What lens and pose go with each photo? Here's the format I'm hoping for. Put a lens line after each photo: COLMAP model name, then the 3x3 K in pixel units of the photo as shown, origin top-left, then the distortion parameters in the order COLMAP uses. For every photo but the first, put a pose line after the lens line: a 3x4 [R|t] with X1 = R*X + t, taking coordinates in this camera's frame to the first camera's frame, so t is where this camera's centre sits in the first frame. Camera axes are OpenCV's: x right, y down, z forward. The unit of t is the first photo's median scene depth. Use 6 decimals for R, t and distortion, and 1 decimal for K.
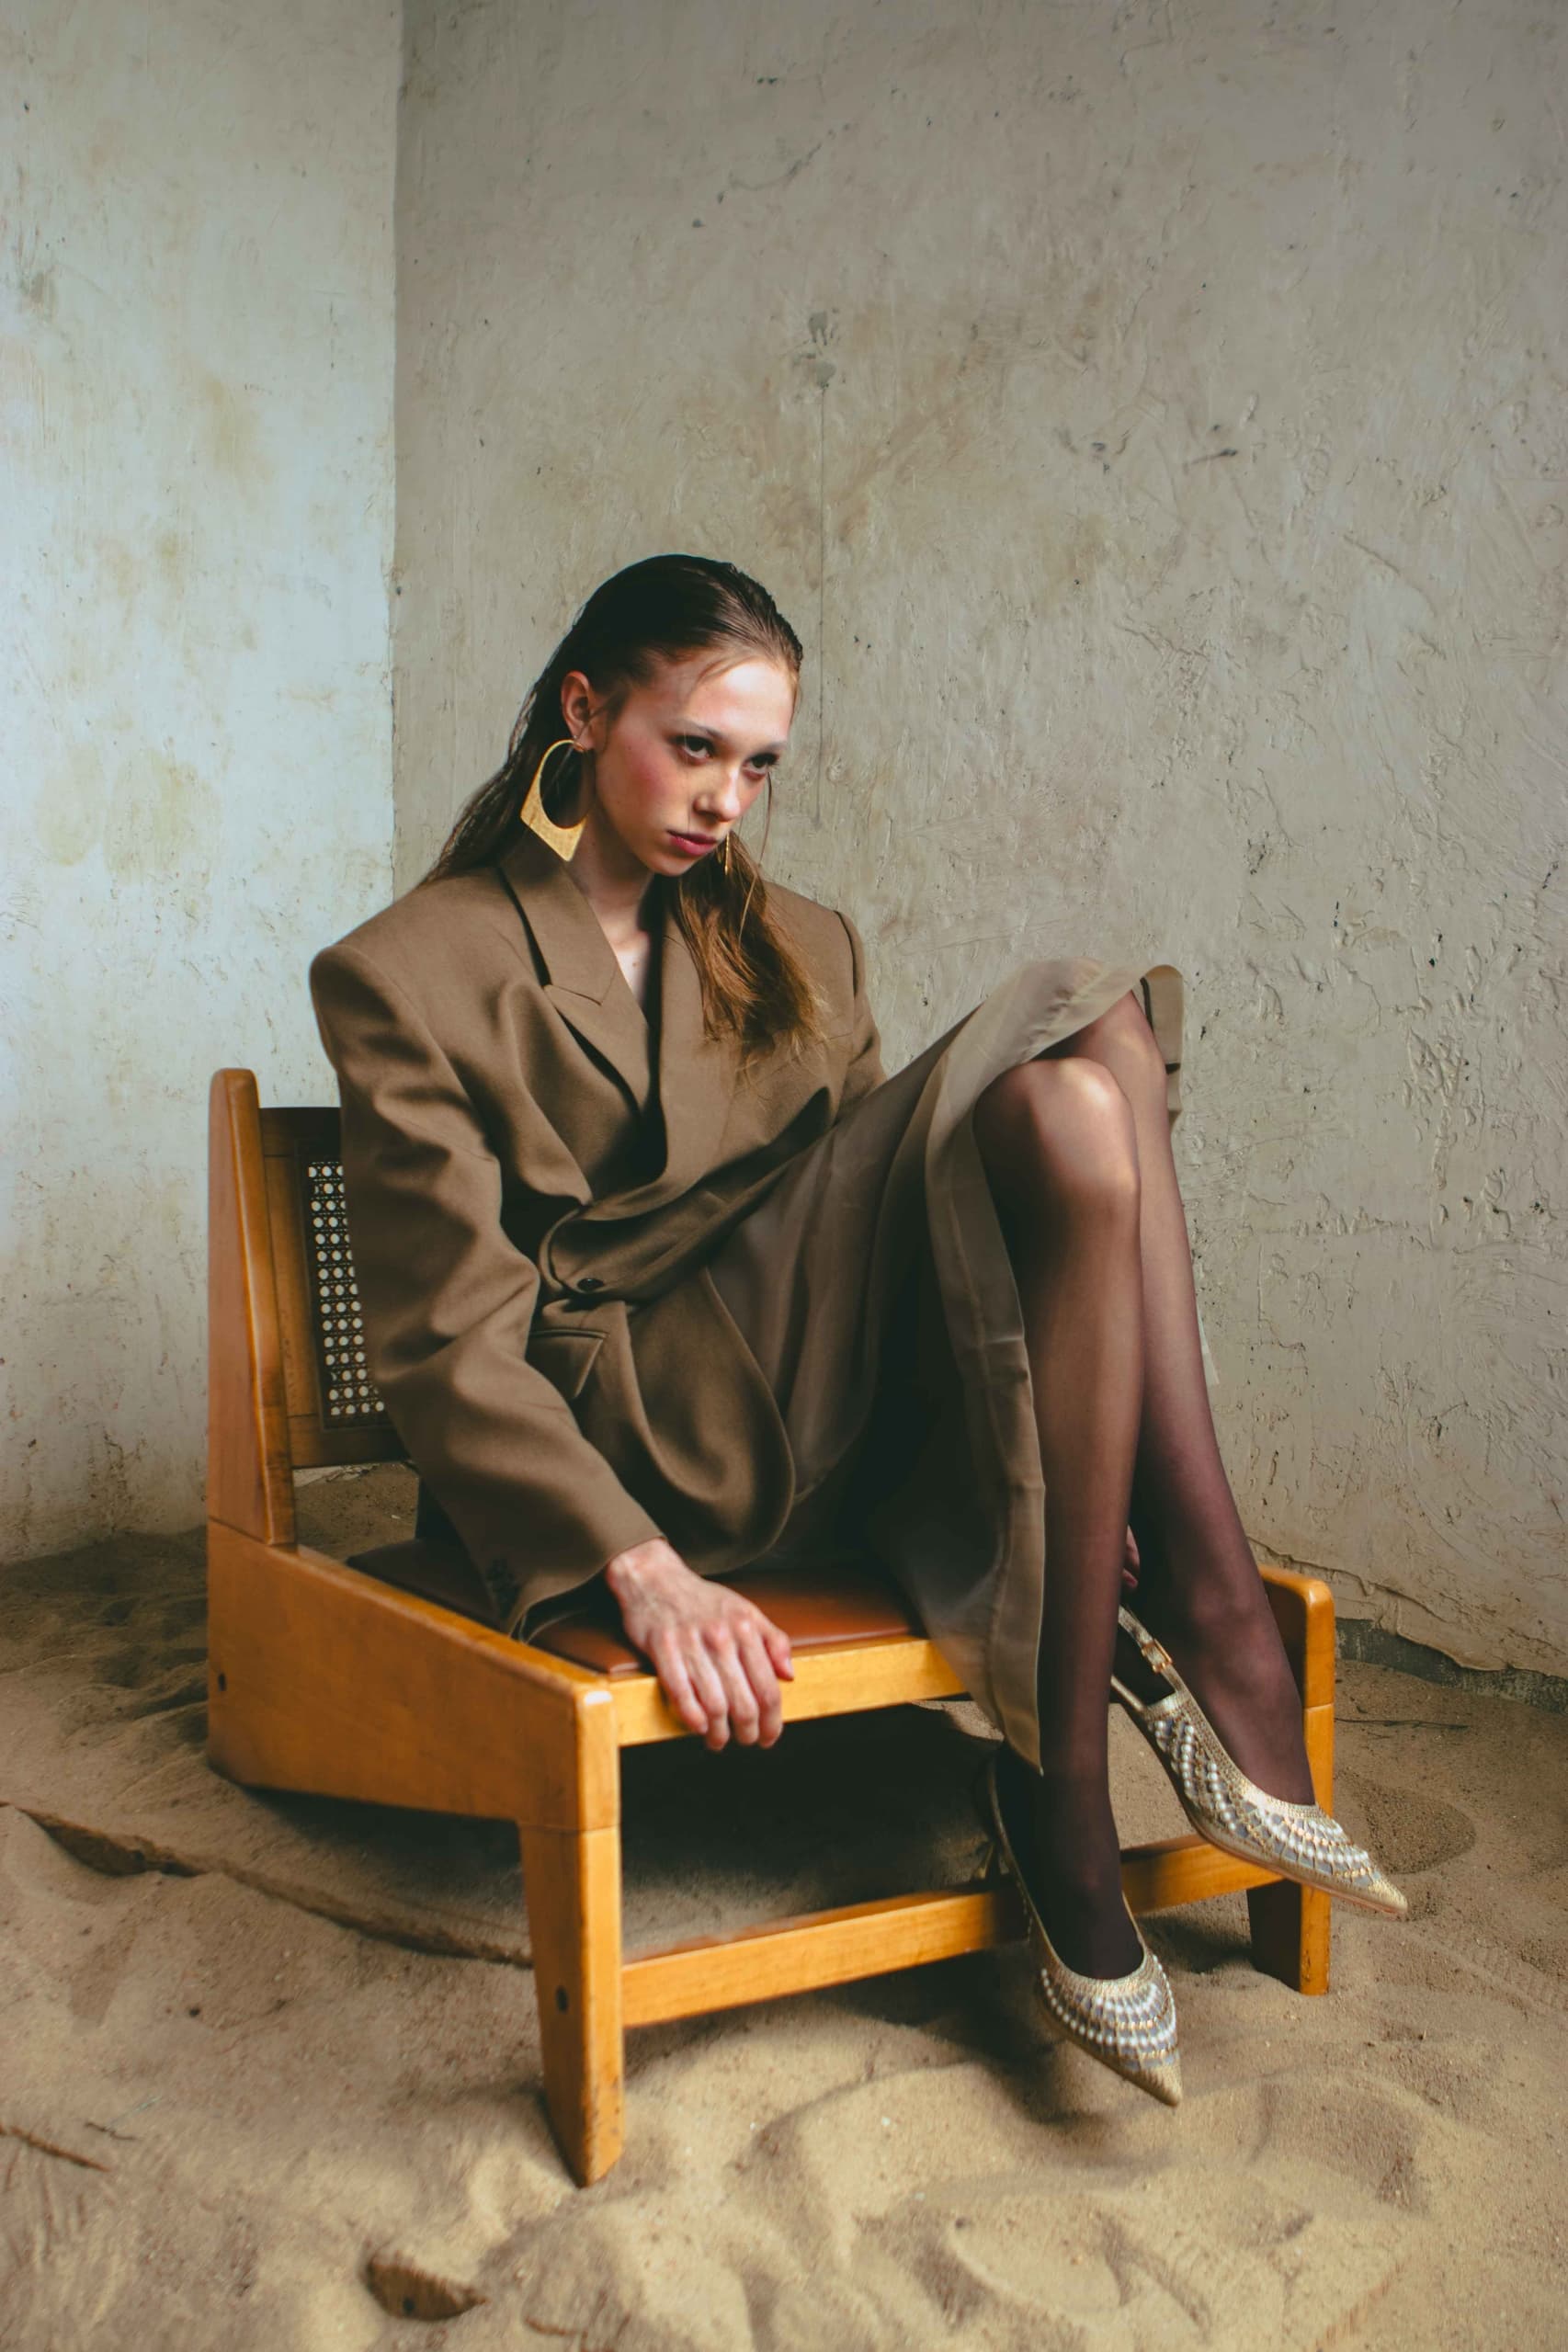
lens RADIAL K [[2534.0, 0, 784.0], [0, 2534.0, 1176.0], [0, 0, 1]] dist [-0.130878, 0.104850]
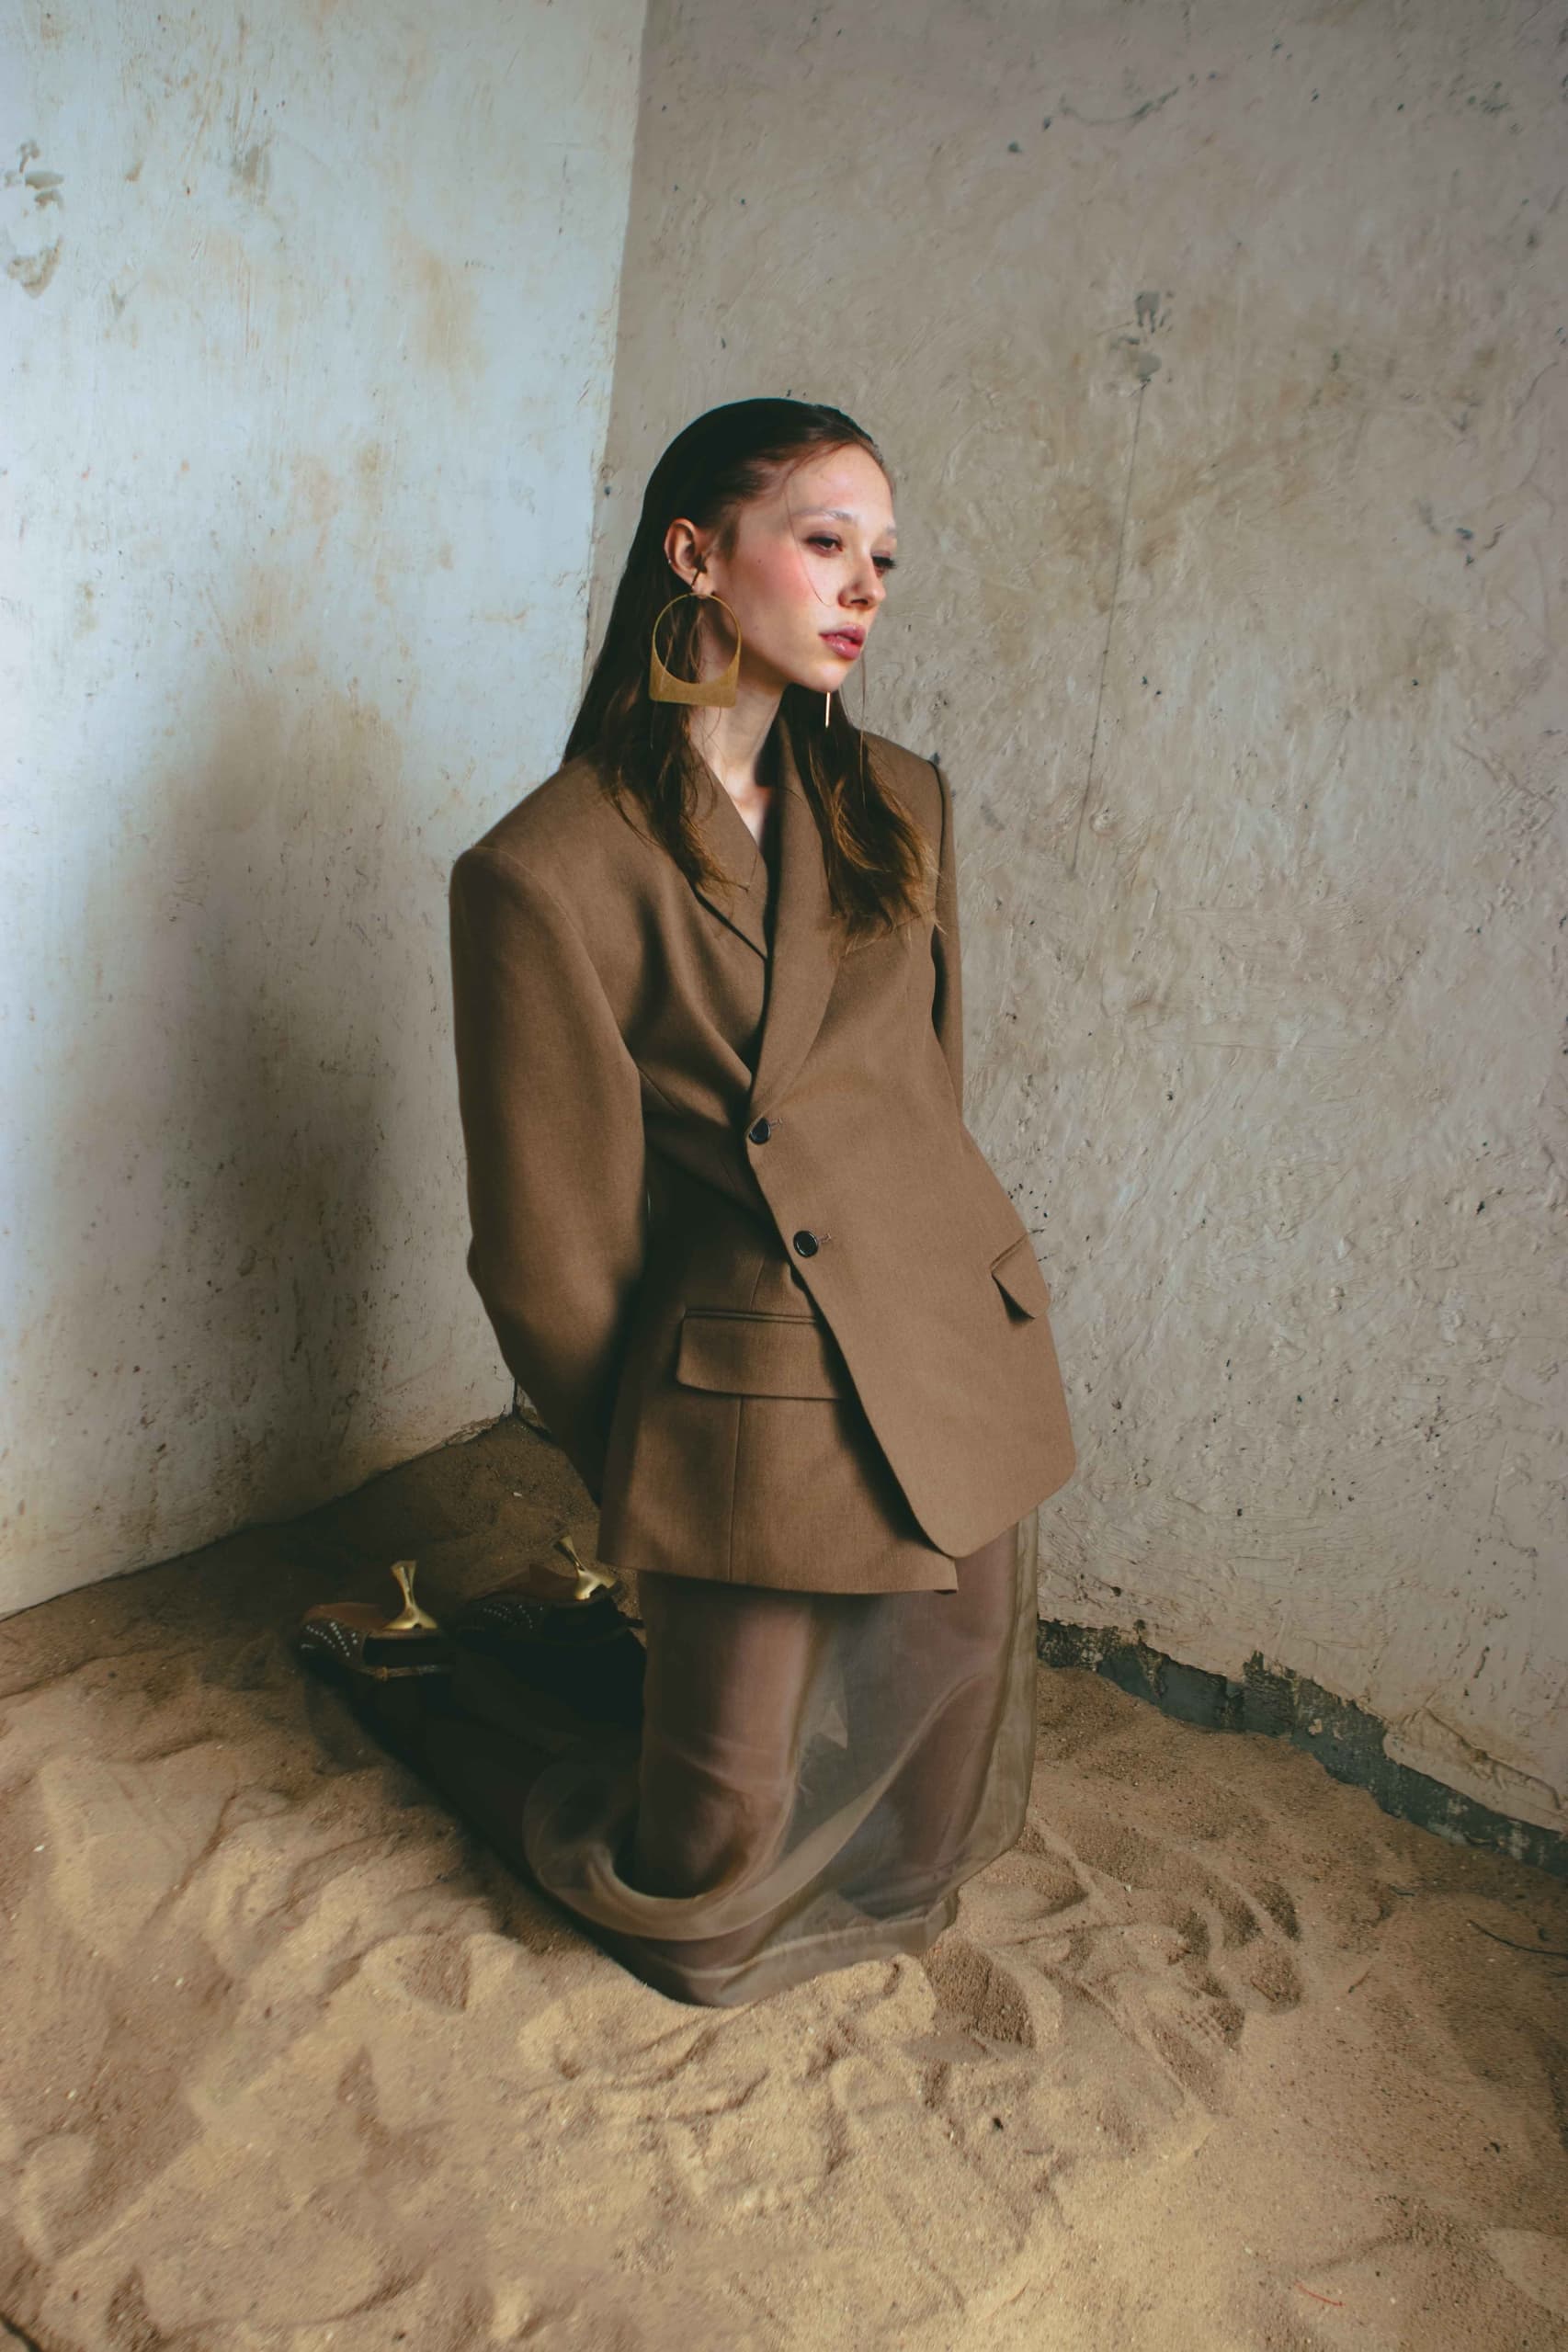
lens RADIAL K [[2534.0, 0, 784.0], [0, 2534.0, 1176.0], [0, 0, 1]] dist [-0.130878, 0.104850]
pose [[0.994110, 0.102581, 0.034954, -0.113281], [-0.107439, 0.975122, 0.193892, -0.204014], [-0.014195, -0.196505, 0.980400, 0.094311]]
